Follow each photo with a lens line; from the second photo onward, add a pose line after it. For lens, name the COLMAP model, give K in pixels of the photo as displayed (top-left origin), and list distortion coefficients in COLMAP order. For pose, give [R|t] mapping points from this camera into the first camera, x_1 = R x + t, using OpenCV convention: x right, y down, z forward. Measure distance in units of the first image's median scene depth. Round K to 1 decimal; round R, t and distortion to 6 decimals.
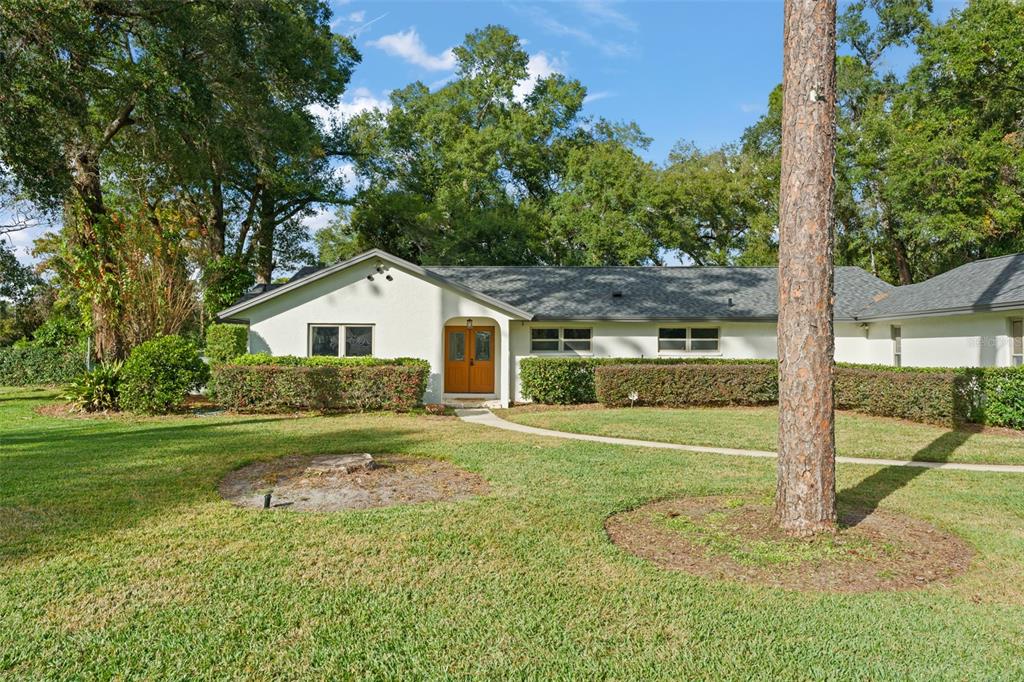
lens RADIAL K [[653.6, 0, 512.0], [0, 653.6, 341.0], [0, 0, 1]] dist [-0.003287, -0.001791]
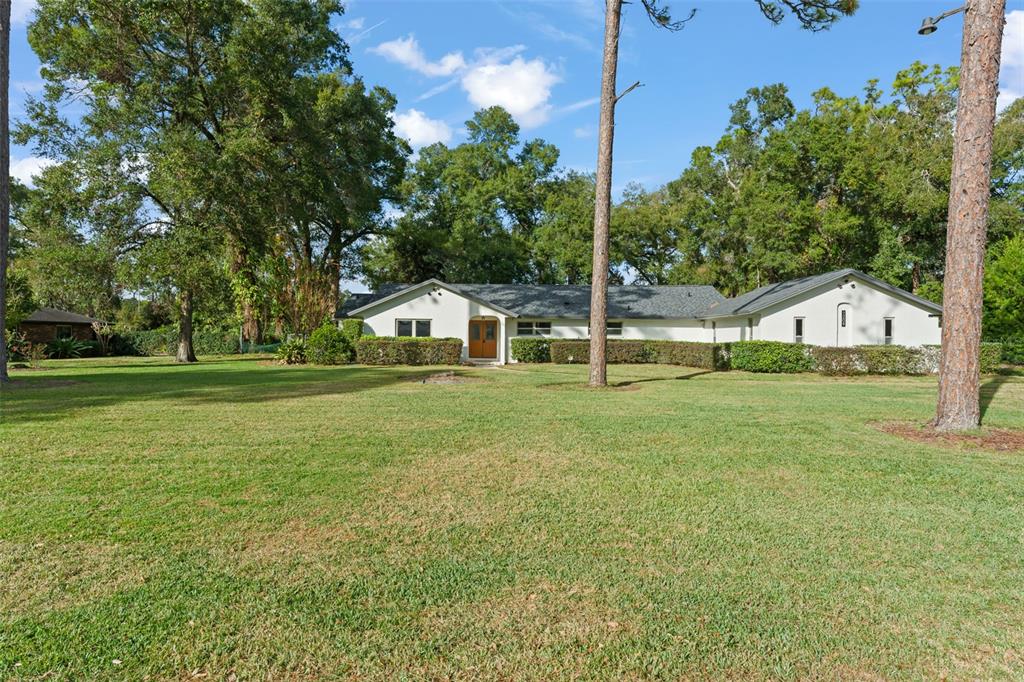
lens RADIAL K [[552.2, 0, 514.2], [0, 552.2, 353.2], [0, 0, 1]] dist [-0.000756, 0.000812]
pose [[0.999880, 0.004170, 0.014896, -0.001810], [-0.004787, 0.999123, 0.041600, 0.003434], [-0.014709, -0.041666, 0.999023, -0.510870]]
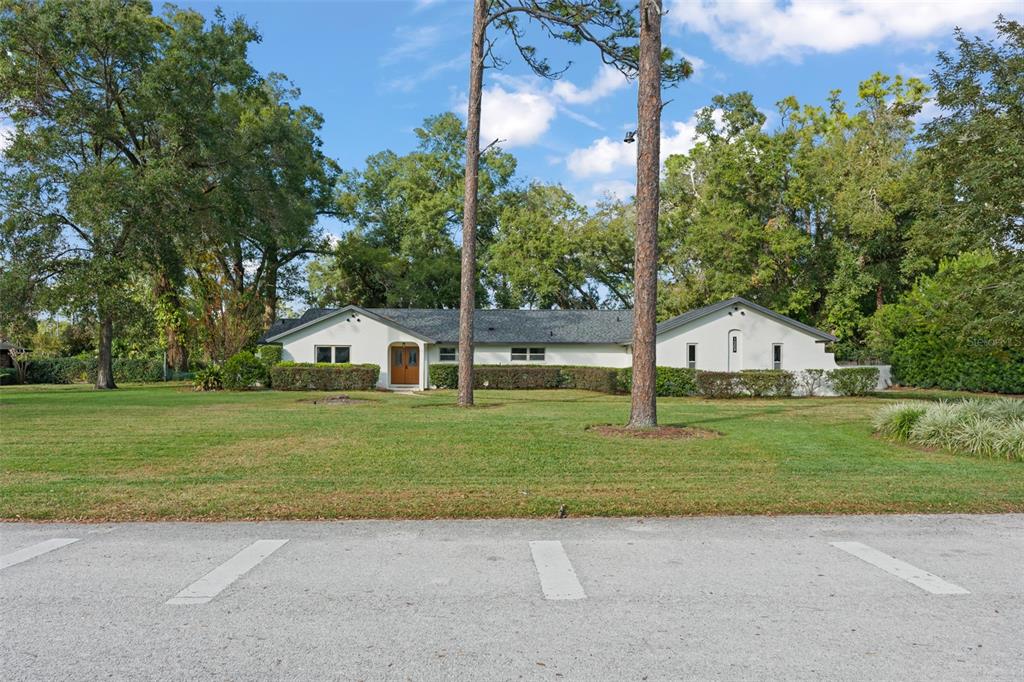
lens RADIAL K [[661.4, 0, 510.5], [0, 661.4, 381.7], [0, 0, 1]] dist [0.000699, -0.000698]
pose [[0.999827, 0.001484, 0.018544, 0.187749], [-0.002230, 0.999185, 0.040293, -0.000118], [-0.018469, -0.040328, 0.999016, -0.801576]]
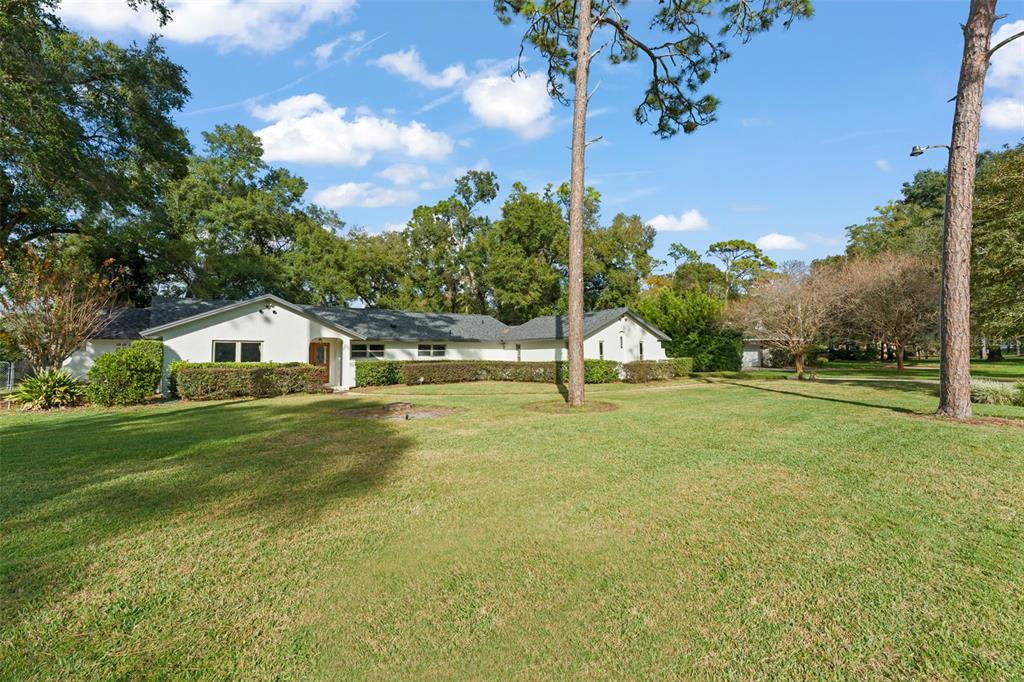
lens RADIAL K [[441.9, 0, 507.9], [0, 441.9, 338.0], [0, 0, 1]] dist [-0.002498, -0.000163]
pose [[0.781090, 0.014657, 0.624247, -0.379002], [0.005172, 0.999538, -0.029941, 0.001137], [-0.624397, 0.026615, 0.780653, -0.178610]]
